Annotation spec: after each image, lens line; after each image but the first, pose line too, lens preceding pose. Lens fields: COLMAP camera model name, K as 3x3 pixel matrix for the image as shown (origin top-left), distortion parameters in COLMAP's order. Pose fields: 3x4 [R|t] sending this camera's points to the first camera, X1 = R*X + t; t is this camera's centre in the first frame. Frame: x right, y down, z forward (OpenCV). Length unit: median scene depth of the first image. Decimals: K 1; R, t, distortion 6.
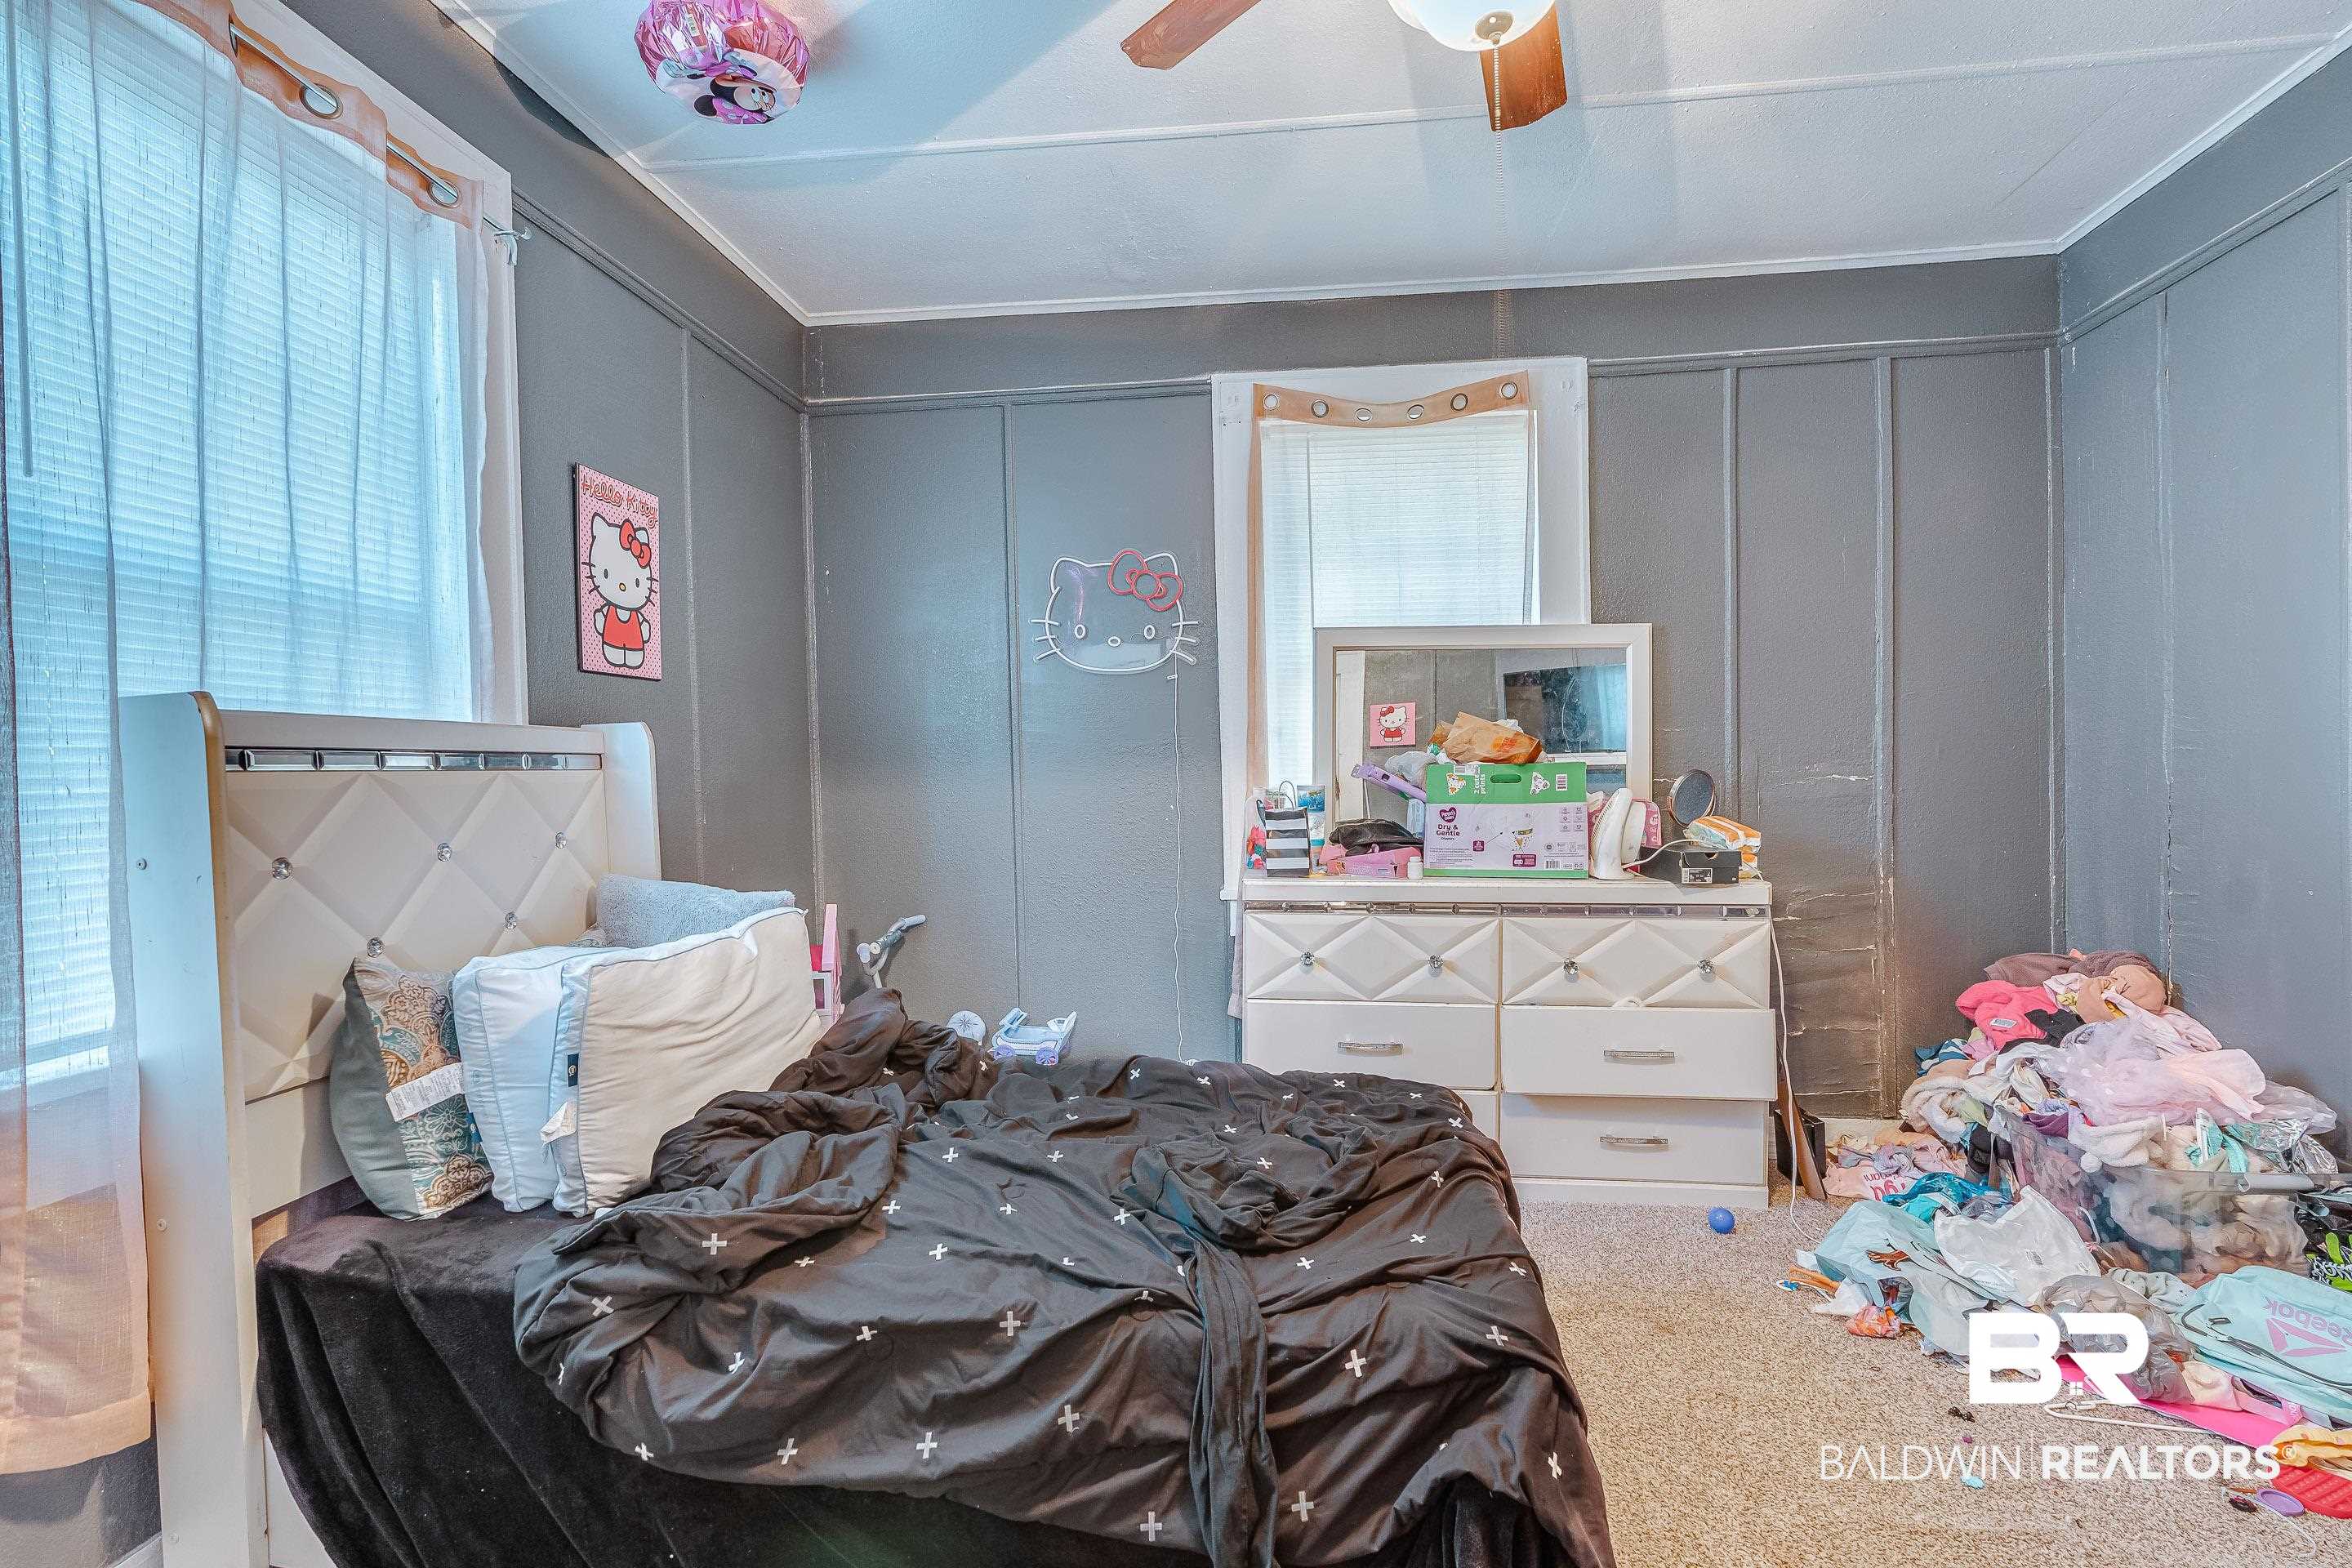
lens RADIAL K [[1087.9, 0, 1183.0], [0, 1087.9, 780.8], [0, 0, 1]] dist [-0.001358, -0.000111]
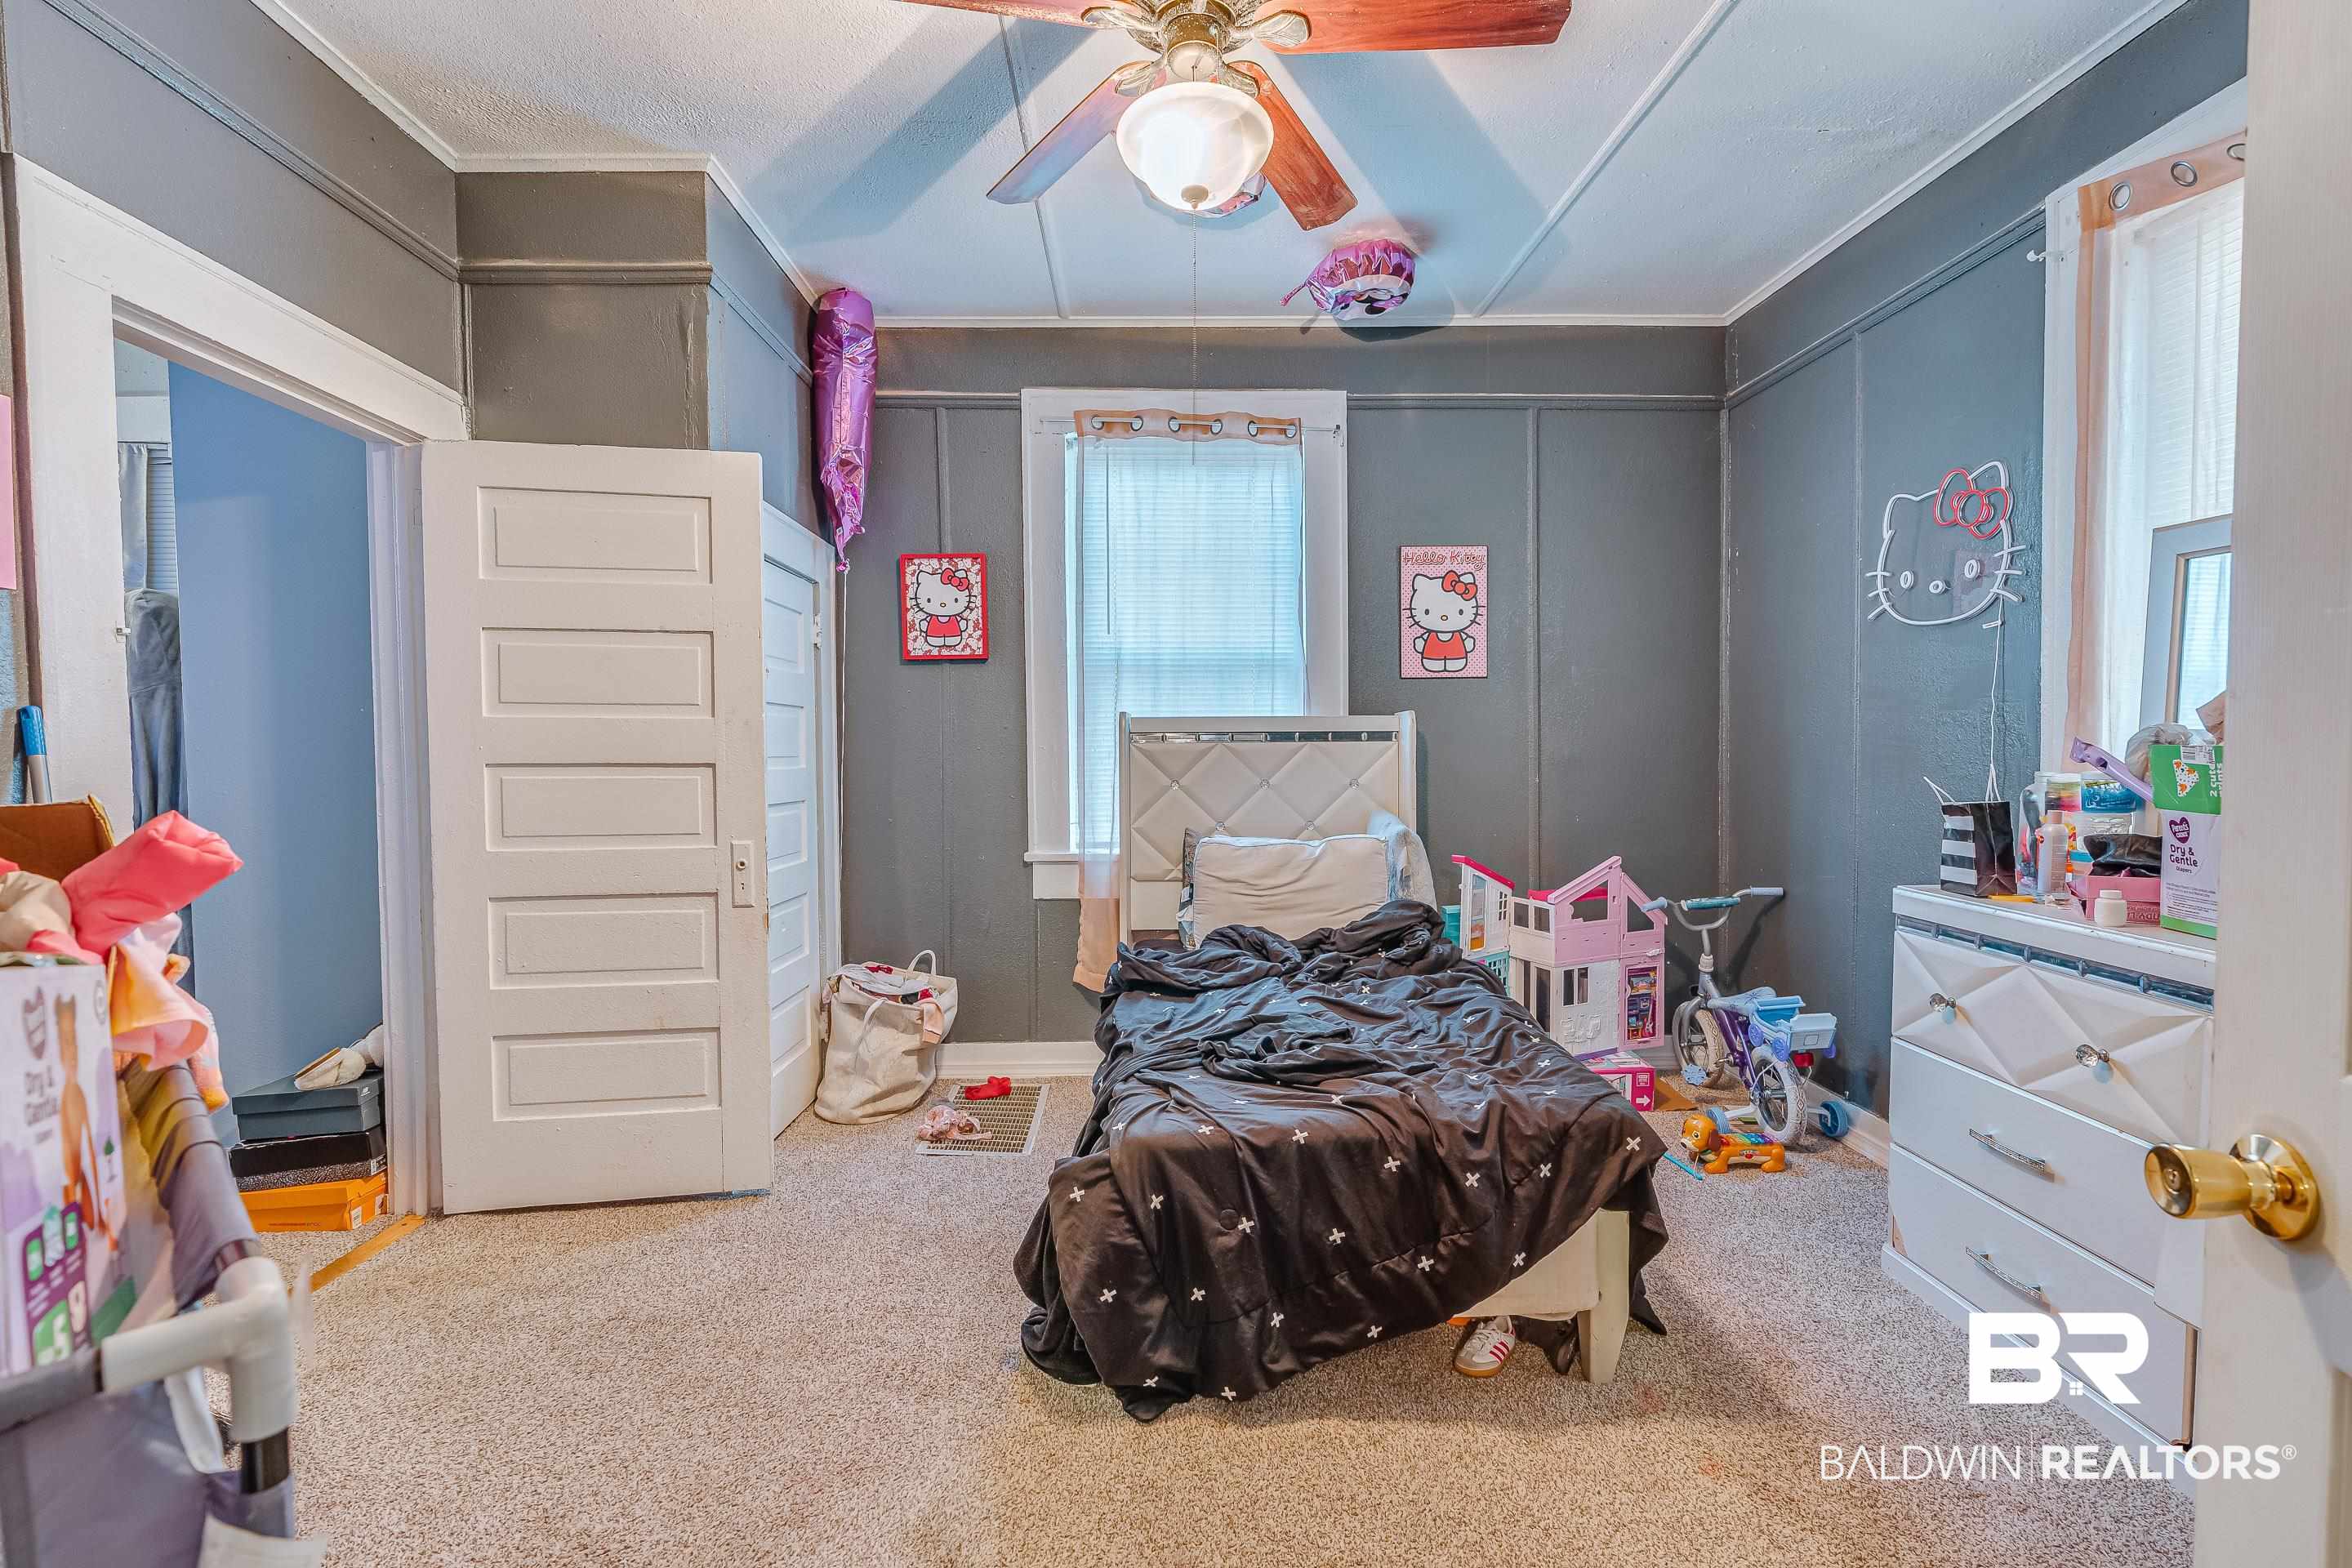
lens RADIAL K [[1087.9, 0, 1183.0], [0, 1087.9, 780.8], [0, 0, 1]] dist [-0.001358, -0.000111]
pose [[0.121867, 0.047912, -0.991389, 0.927764], [-0.007244, 0.998851, 0.047382, -0.023807], [0.992520, 0.001407, 0.122074, 0.466497]]
